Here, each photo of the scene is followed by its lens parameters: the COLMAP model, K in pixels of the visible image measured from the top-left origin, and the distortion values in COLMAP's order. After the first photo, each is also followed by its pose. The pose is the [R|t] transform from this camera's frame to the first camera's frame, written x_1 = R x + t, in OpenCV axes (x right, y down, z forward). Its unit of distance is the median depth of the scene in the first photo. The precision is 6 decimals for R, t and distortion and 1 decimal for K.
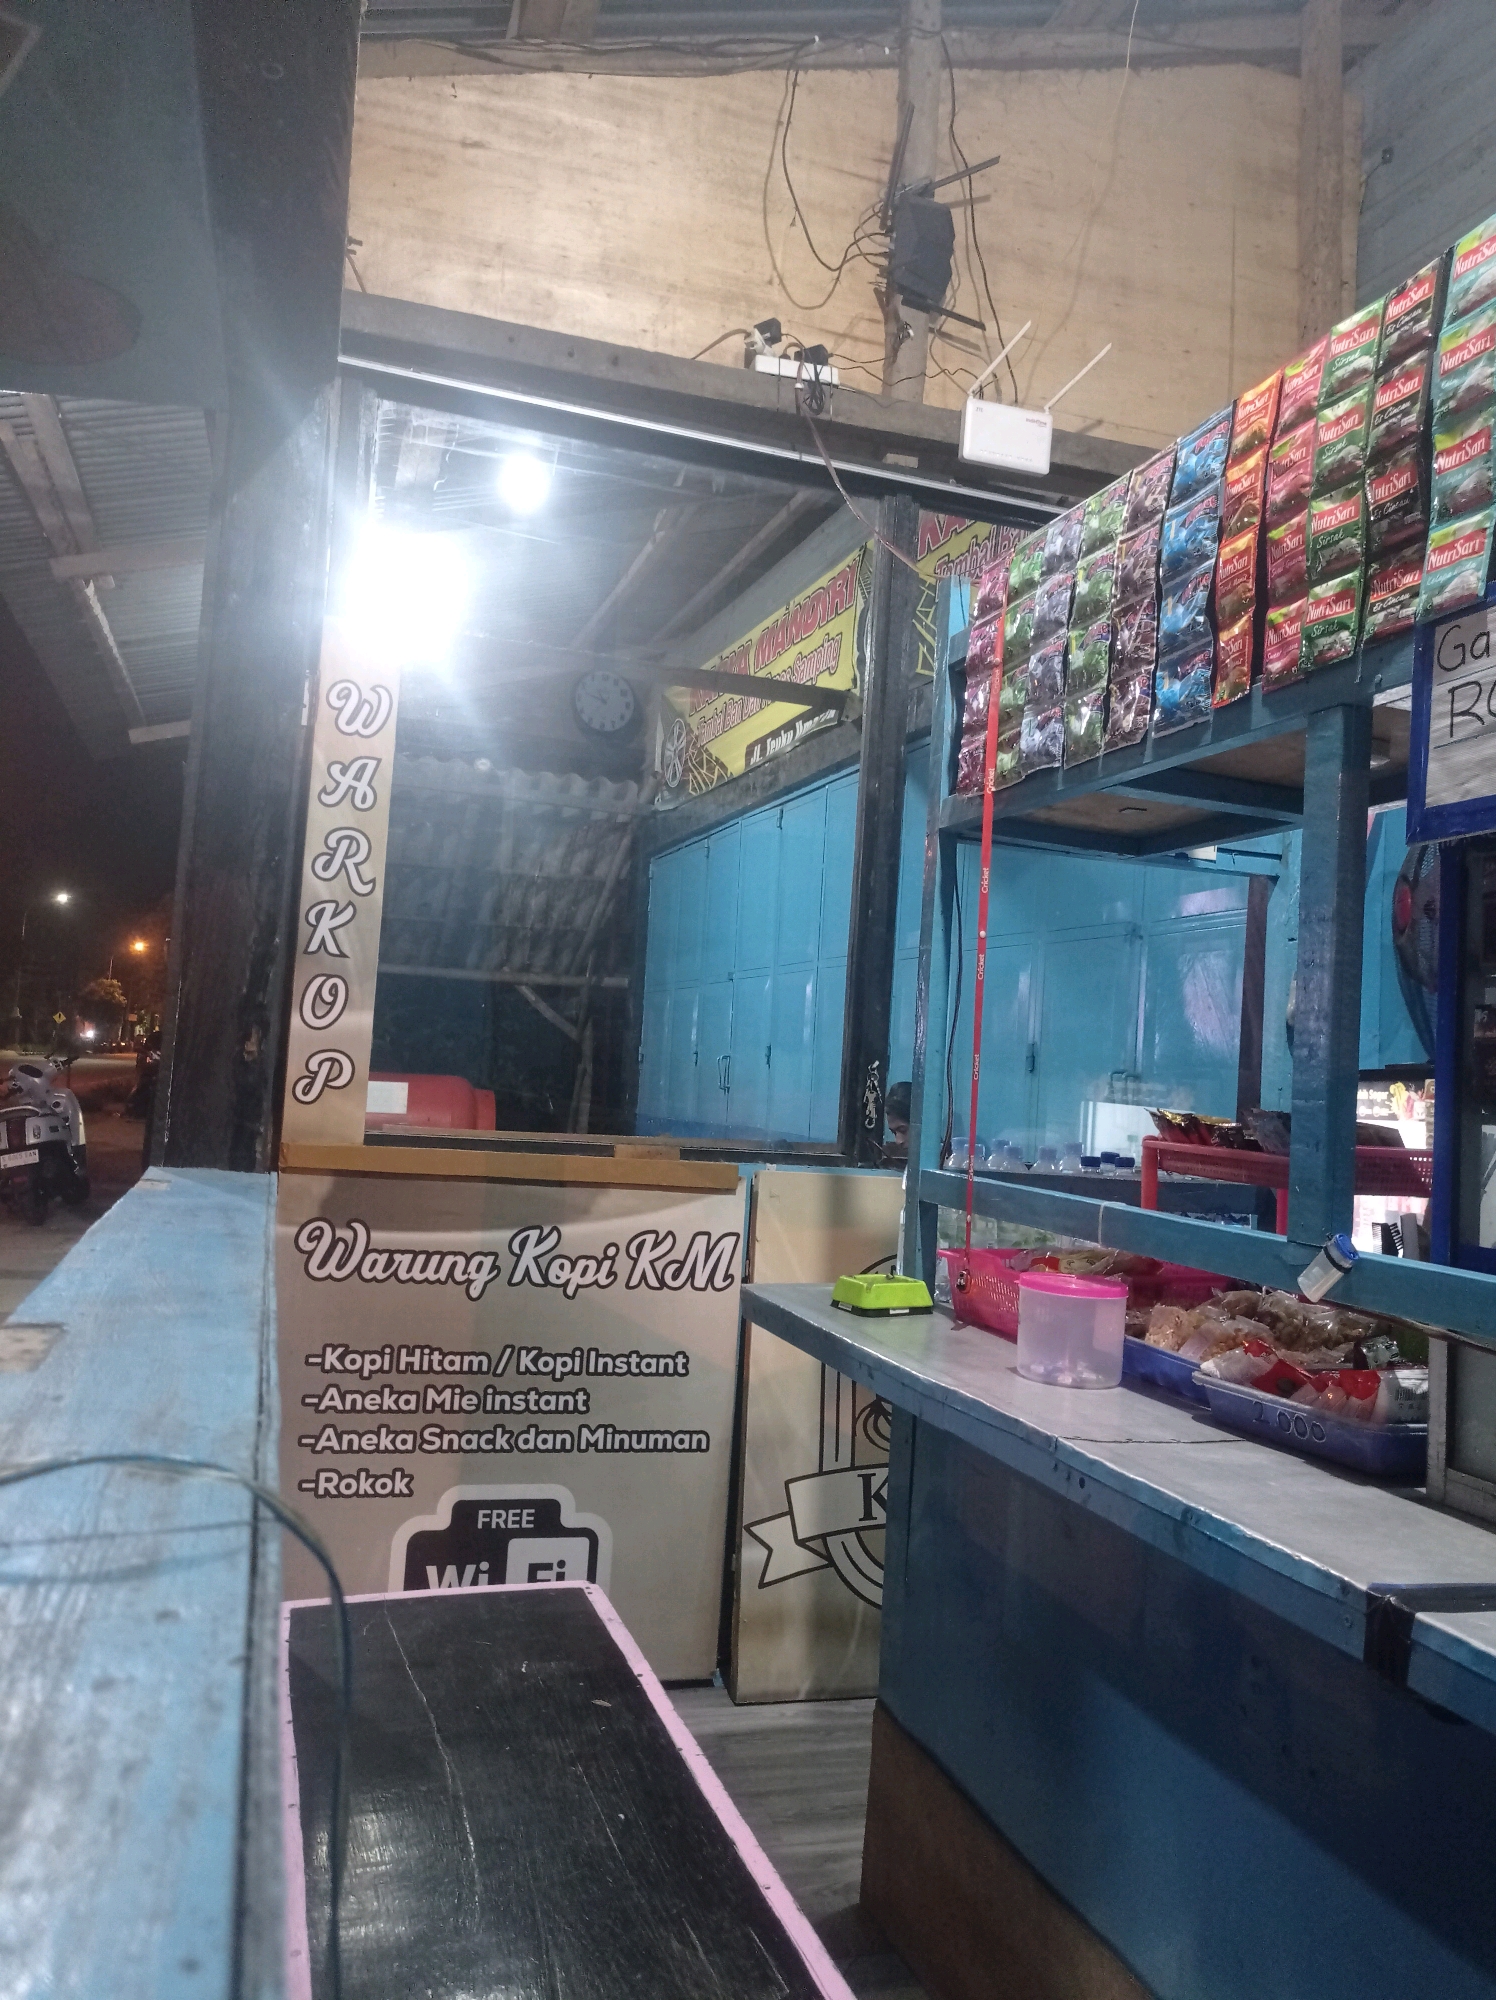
lens RADIAL K [[1509.6, 0, 722.6], [0, 1509.6, 1007.0], [0, 0, 1]] dist [0.030513, -0.019261]
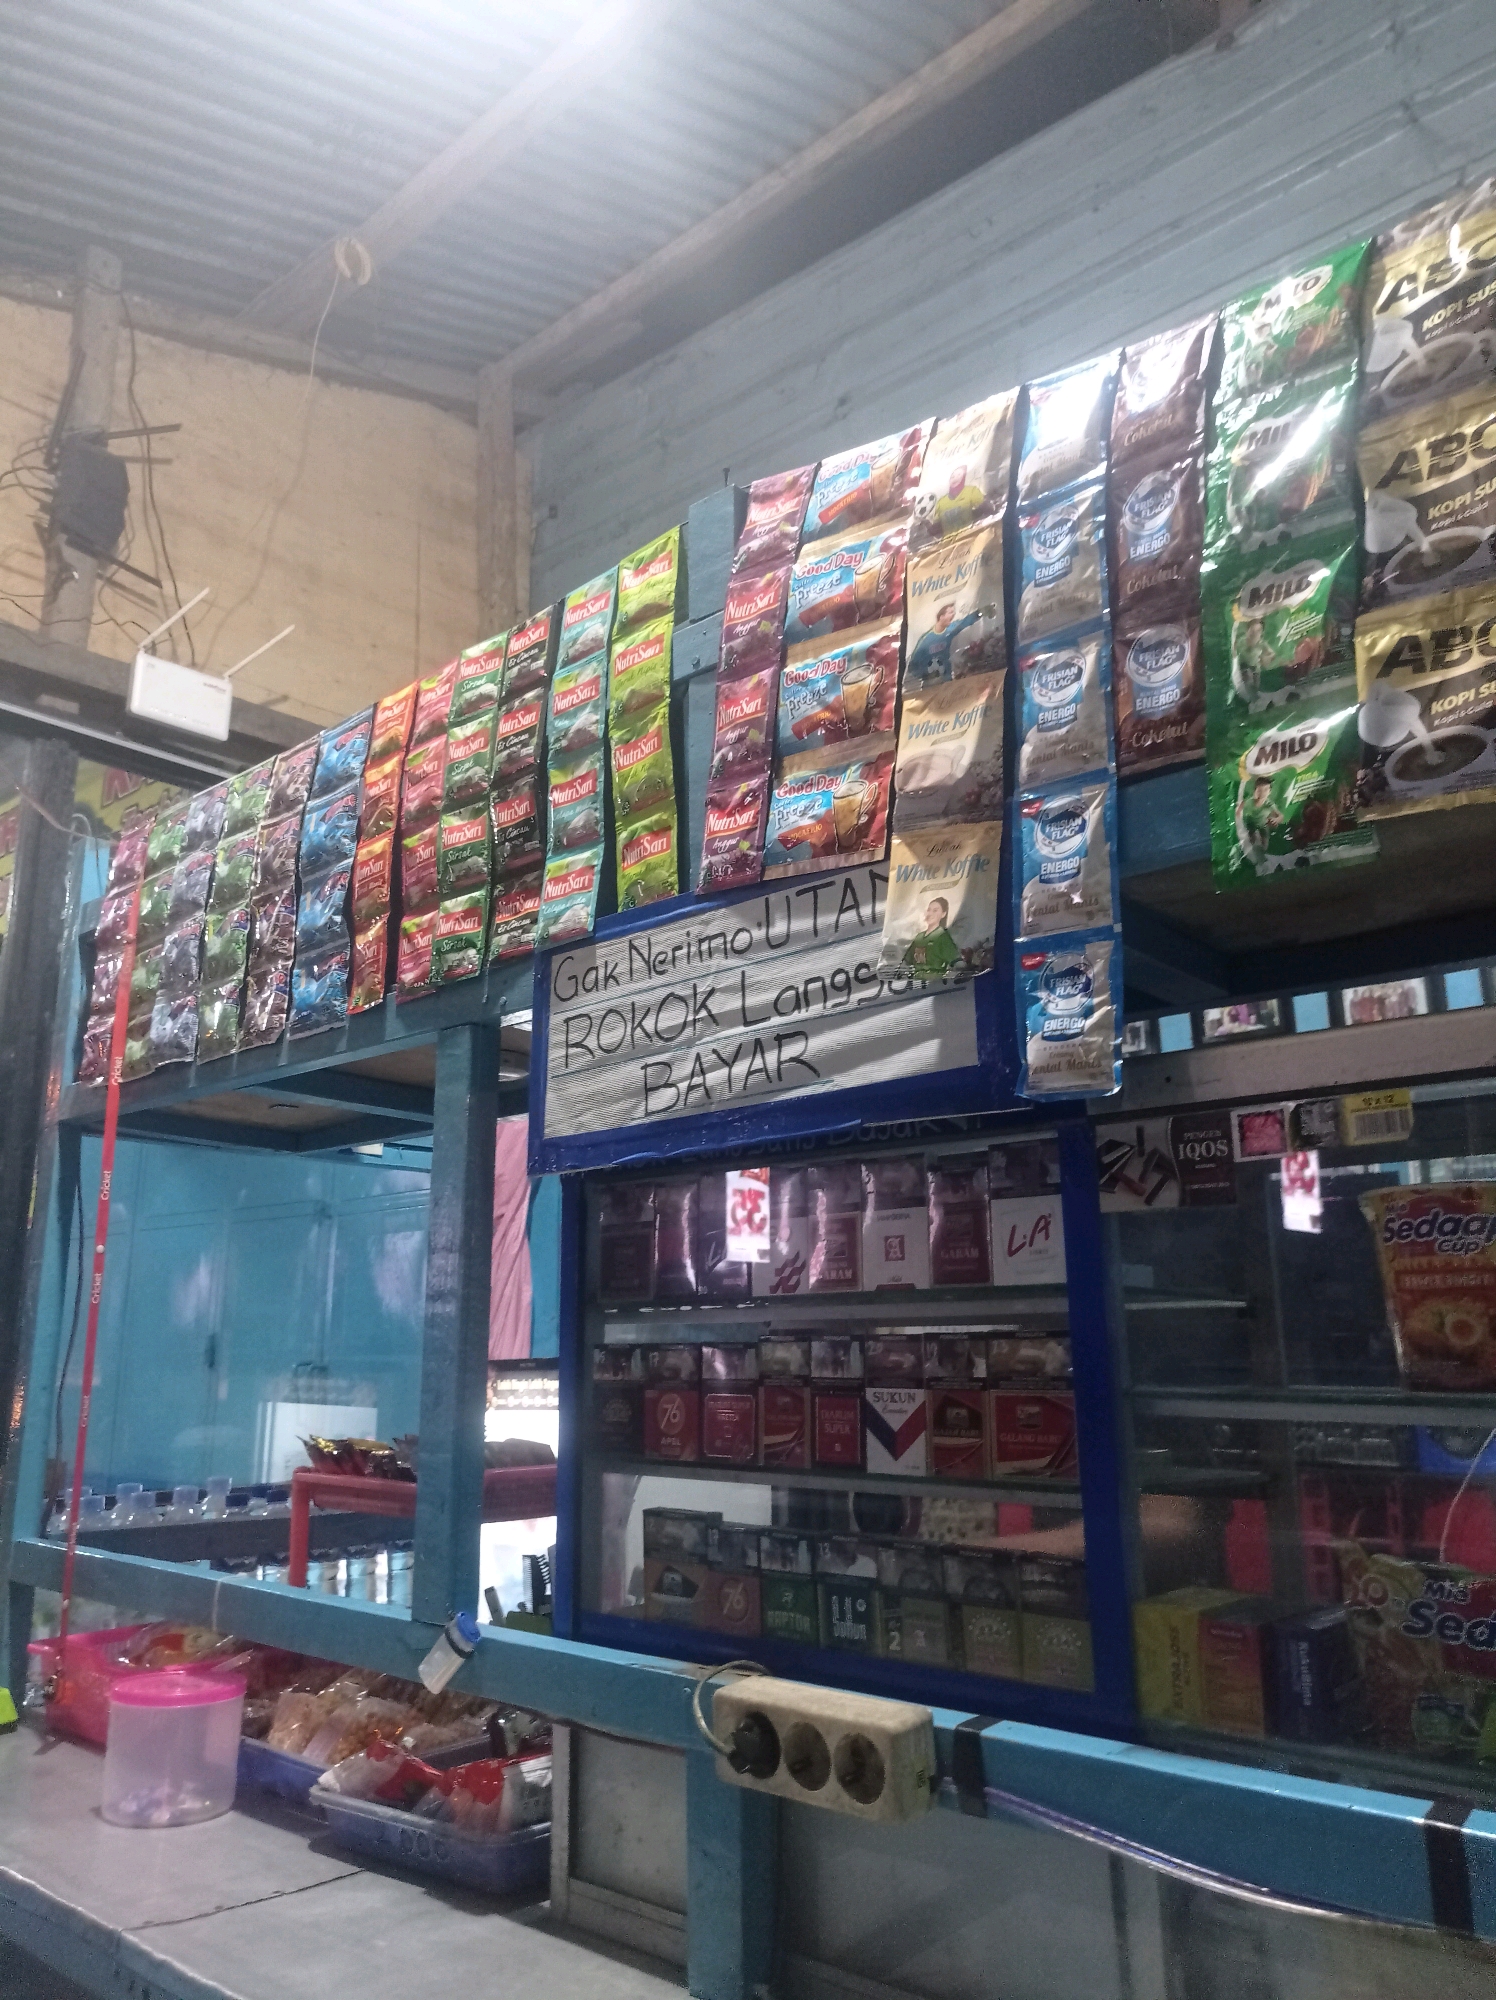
lens RADIAL K [[1509.6, 0, 757.5], [0, 1509.6, 997.2], [0, 0, 1]] dist [0.030513, -0.019261]
pose [[0.867592, 0.055386, 0.494183, 0.068275], [0.030988, 0.985825, -0.164891, -0.038600], [-0.496311, 0.158372, 0.853577, 0.066625]]
